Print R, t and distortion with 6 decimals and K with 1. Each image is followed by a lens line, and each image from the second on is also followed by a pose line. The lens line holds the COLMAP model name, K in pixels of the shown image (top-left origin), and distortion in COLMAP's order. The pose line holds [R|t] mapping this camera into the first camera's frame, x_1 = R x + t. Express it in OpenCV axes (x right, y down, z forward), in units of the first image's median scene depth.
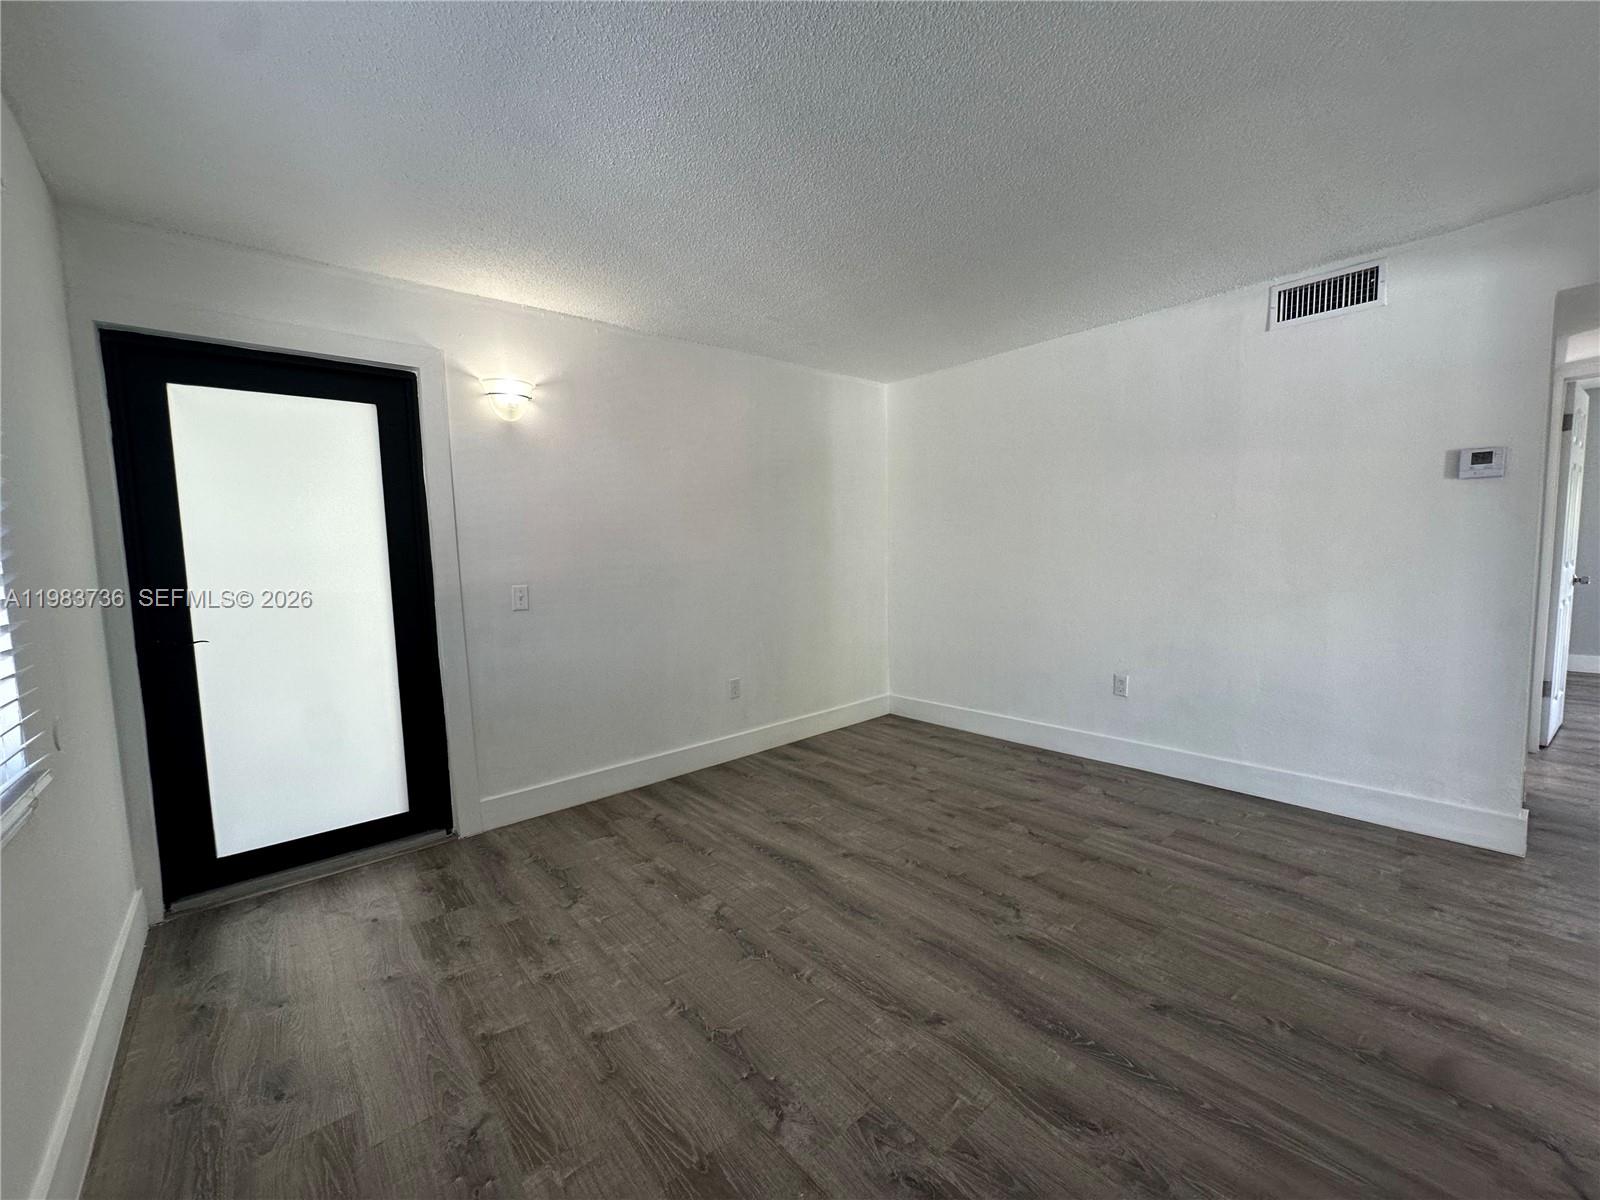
lens RADIAL K [[636.8, 0, 805.2], [0, 636.8, 605.8], [0, 0, 1]] dist [-0.005213, 0.001156]
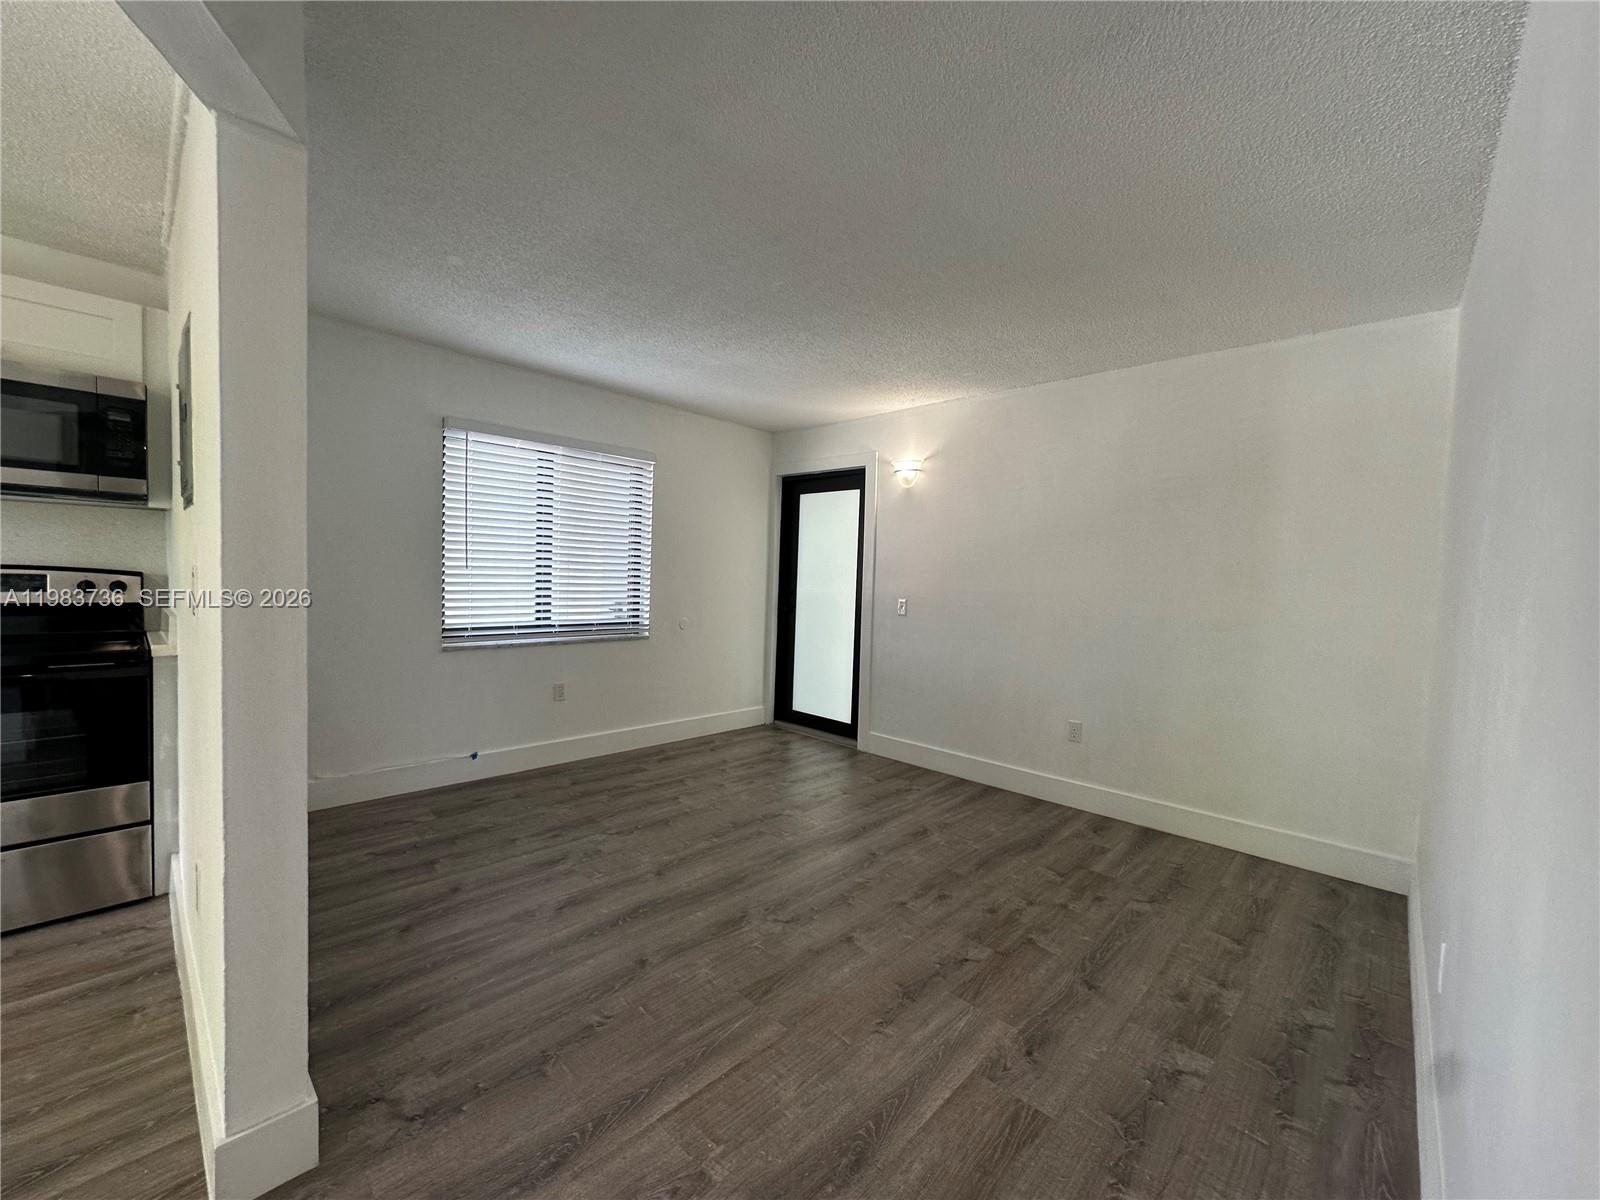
lens RADIAL K [[636.8, 0, 803.5], [0, 636.8, 603.8], [0, 0, 1]] dist [-0.005213, 0.001156]
pose [[0.092588, 0.076667, -0.992748, 1.163642], [-0.124508, 0.990097, 0.064850, -0.102149], [0.987889, 0.117601, 0.101217, 0.741736]]
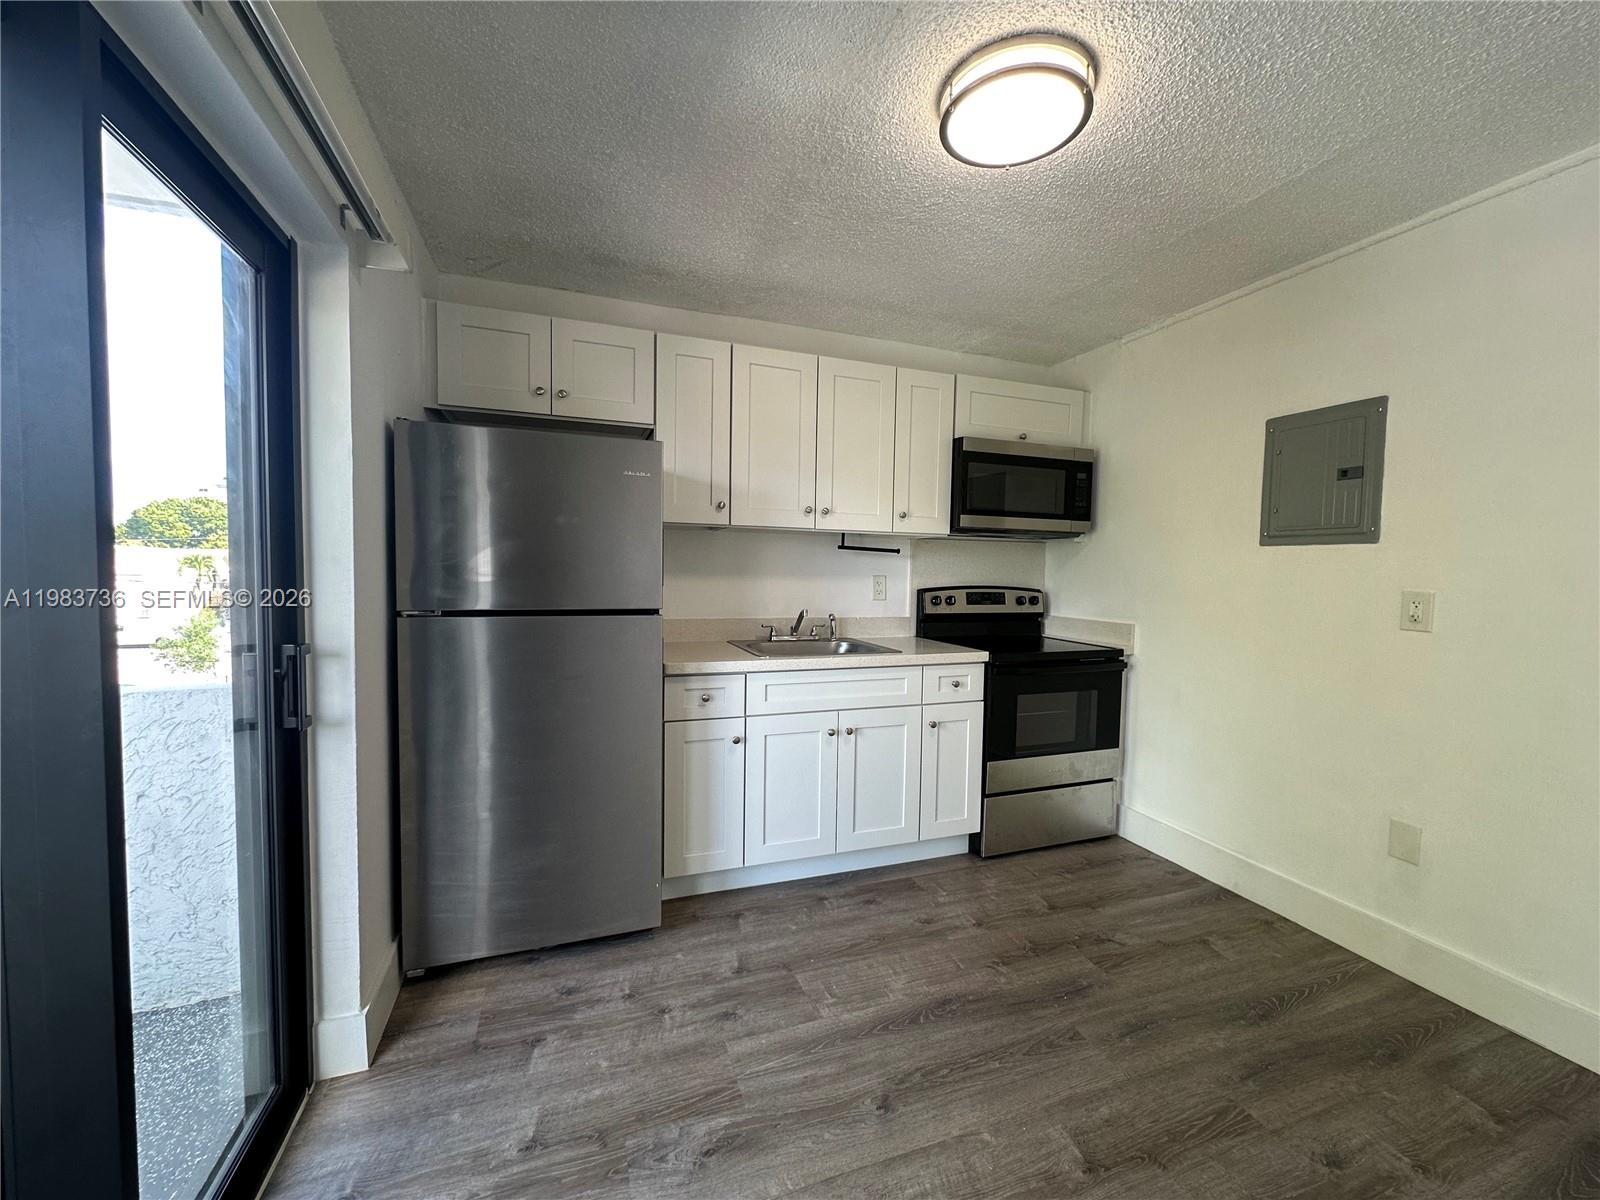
lens RADIAL K [[636.8, 0, 804.0], [0, 636.8, 603.3], [0, 0, 1]] dist [-0.005213, 0.001156]
pose [[-0.361016, 0.072418, -0.929744, 1.513582], [-0.088766, 0.989785, 0.111562, -0.032003], [0.928325, 0.122805, -0.350900, -0.208351]]
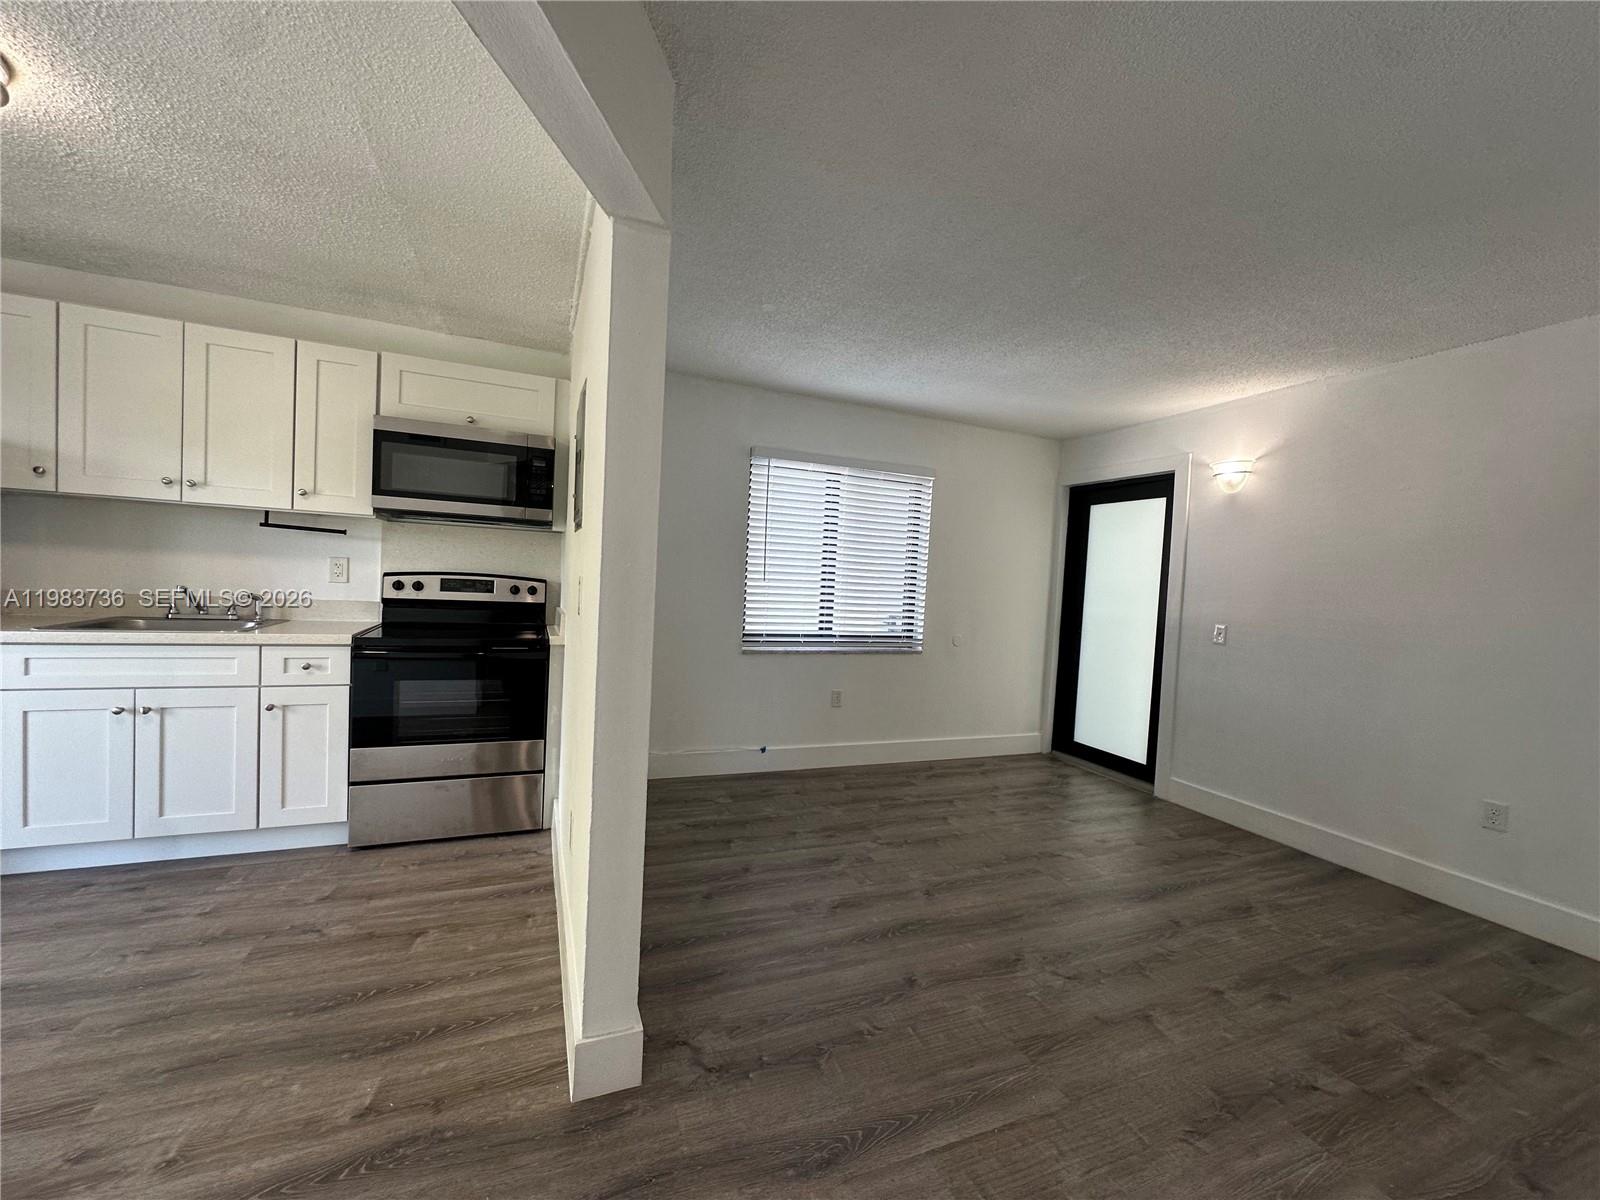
lens RADIAL K [[636.8, 0, 803.1], [0, 636.8, 603.8], [0, 0, 1]] dist [-0.005213, 0.001156]
pose [[-0.317795, 0.049775, -0.946852, 1.154312], [-0.126793, 0.987421, 0.094464, -0.100497], [0.939643, 0.150075, -0.307486, 0.721589]]
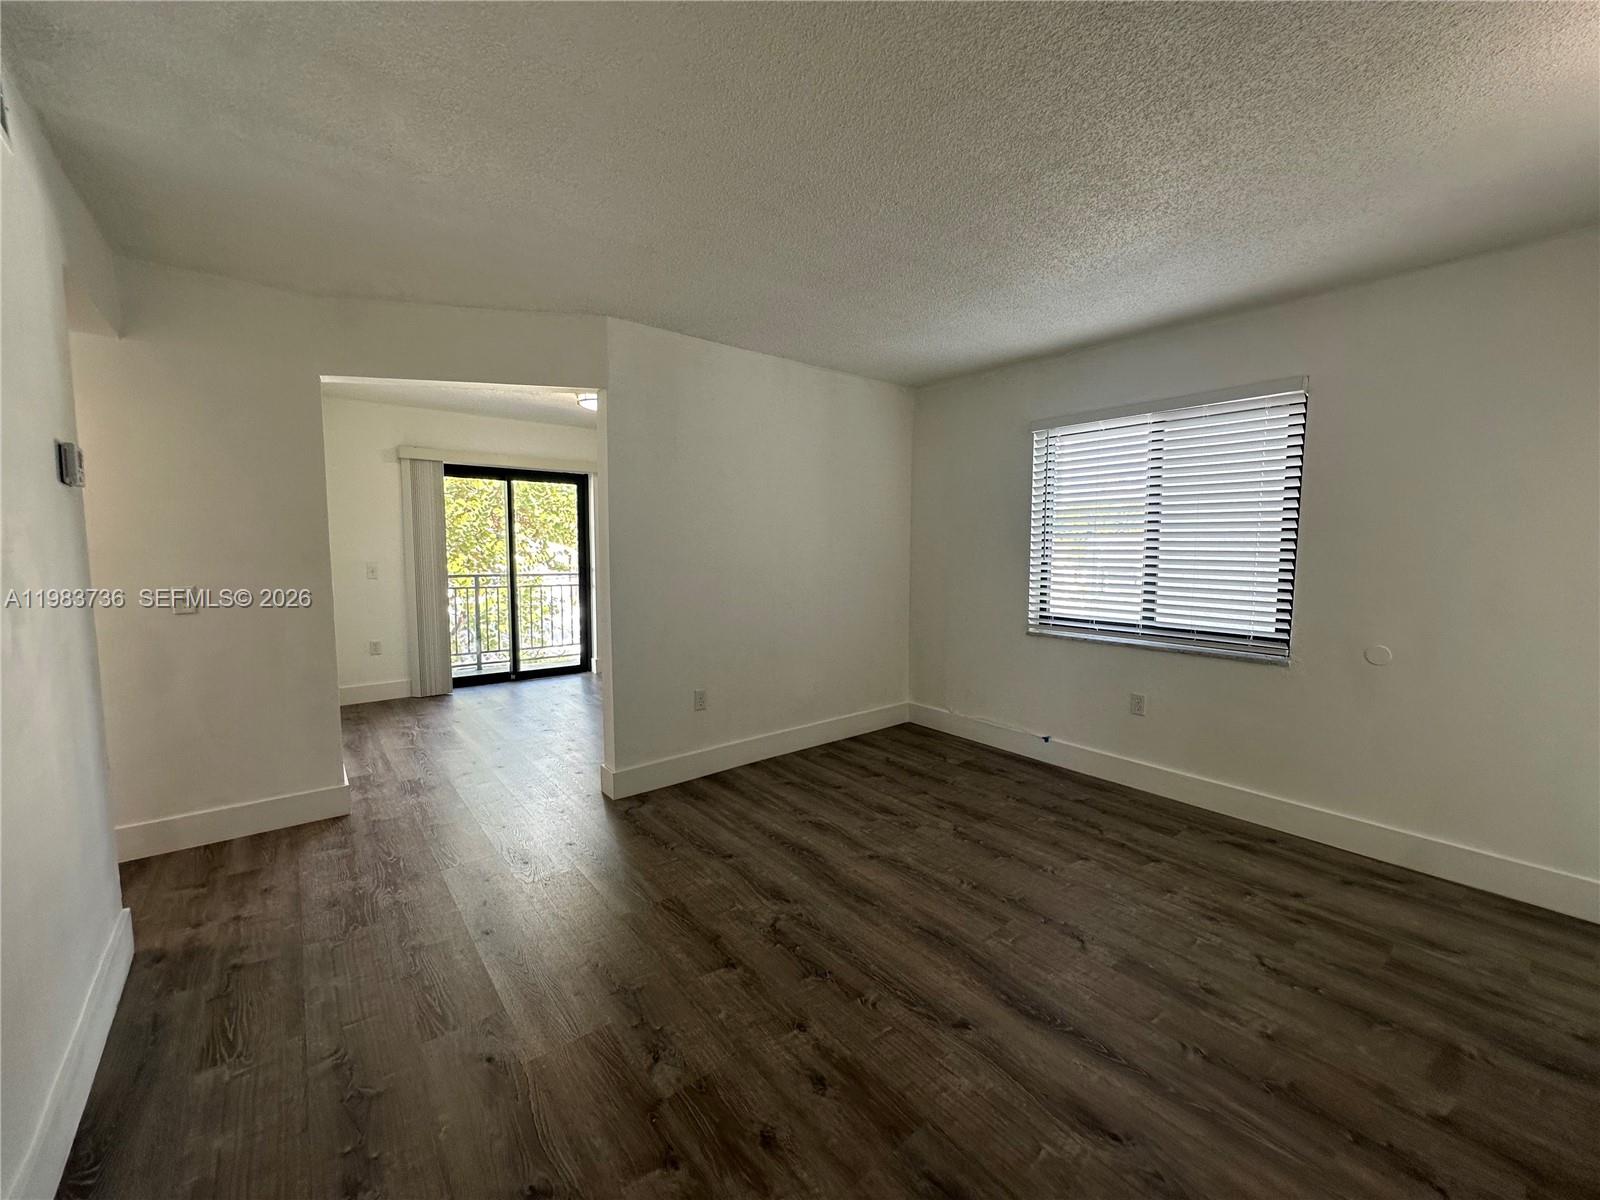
lens RADIAL K [[636.8, 0, 803.6], [0, 636.8, 605.1], [0, 0, 1]] dist [-0.005213, 0.001156]
pose [[-0.999276, 0.016881, 0.034107, 0.209457], [0.022745, 0.983472, 0.179628, -0.172092], [-0.030511, 0.180273, -0.983143, 1.637317]]
